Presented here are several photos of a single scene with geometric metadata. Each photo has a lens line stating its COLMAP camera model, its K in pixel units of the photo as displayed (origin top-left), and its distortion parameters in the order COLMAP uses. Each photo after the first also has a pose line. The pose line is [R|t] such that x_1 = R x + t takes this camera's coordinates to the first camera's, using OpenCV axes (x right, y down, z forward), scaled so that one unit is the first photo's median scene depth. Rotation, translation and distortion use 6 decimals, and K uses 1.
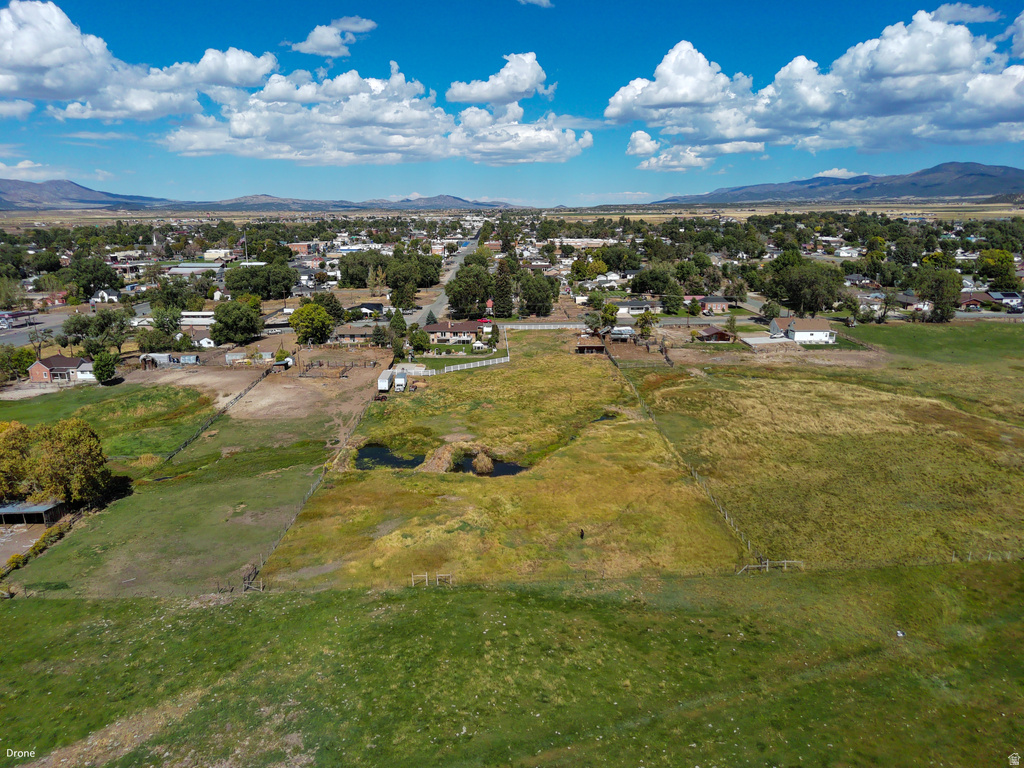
lens RADIAL K [[692.1, 0, 512.0], [0, 692.1, 384.0], [0, 0, 1]] dist [0.036992, -0.029729]
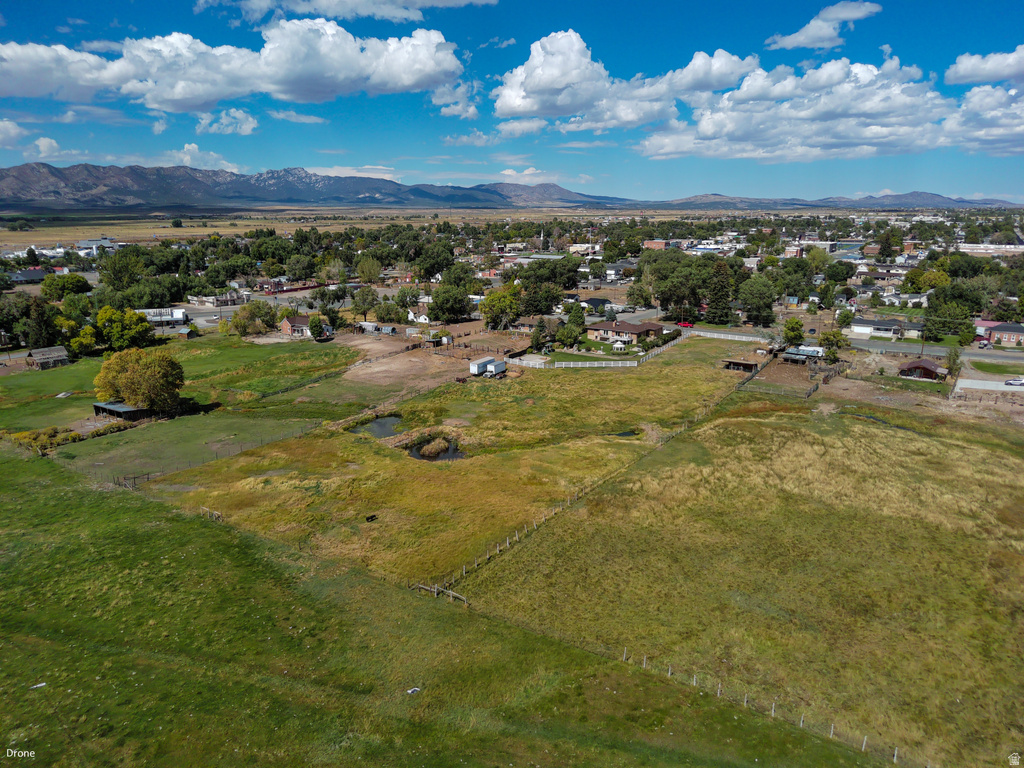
lens RADIAL K [[695.3, 0, 511.0], [0, 695.3, 377.5], [0, 0, 1]] dist [0.031267, -0.027585]
pose [[0.818518, 0.139255, -0.557348, 0.377931], [-0.143671, 0.988967, 0.036102, -0.026730], [0.556226, 0.050525, 0.829494, 0.113786]]
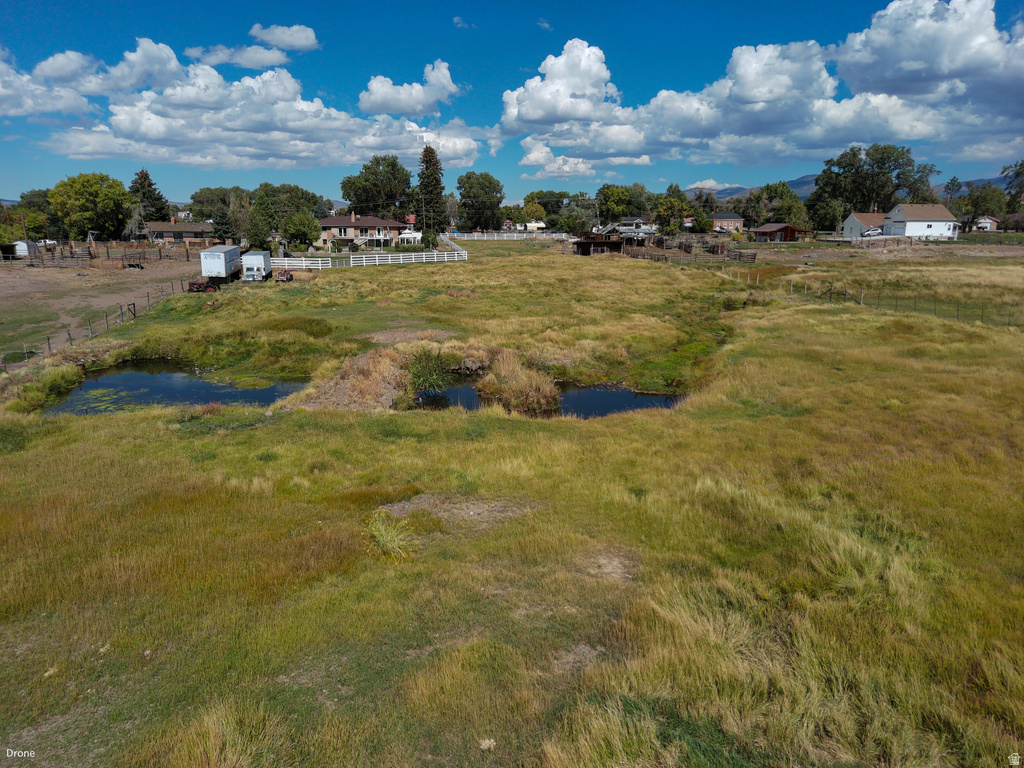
lens RADIAL K [[695.3, 0, 511.0], [0, 695.3, 377.5], [0, 0, 1]] dist [0.031267, -0.027585]
pose [[0.988627, -0.027091, 0.147927, -0.053266], [0.030114, 0.999380, -0.018238, 0.070816], [-0.147341, 0.022485, 0.988830, 0.432354]]
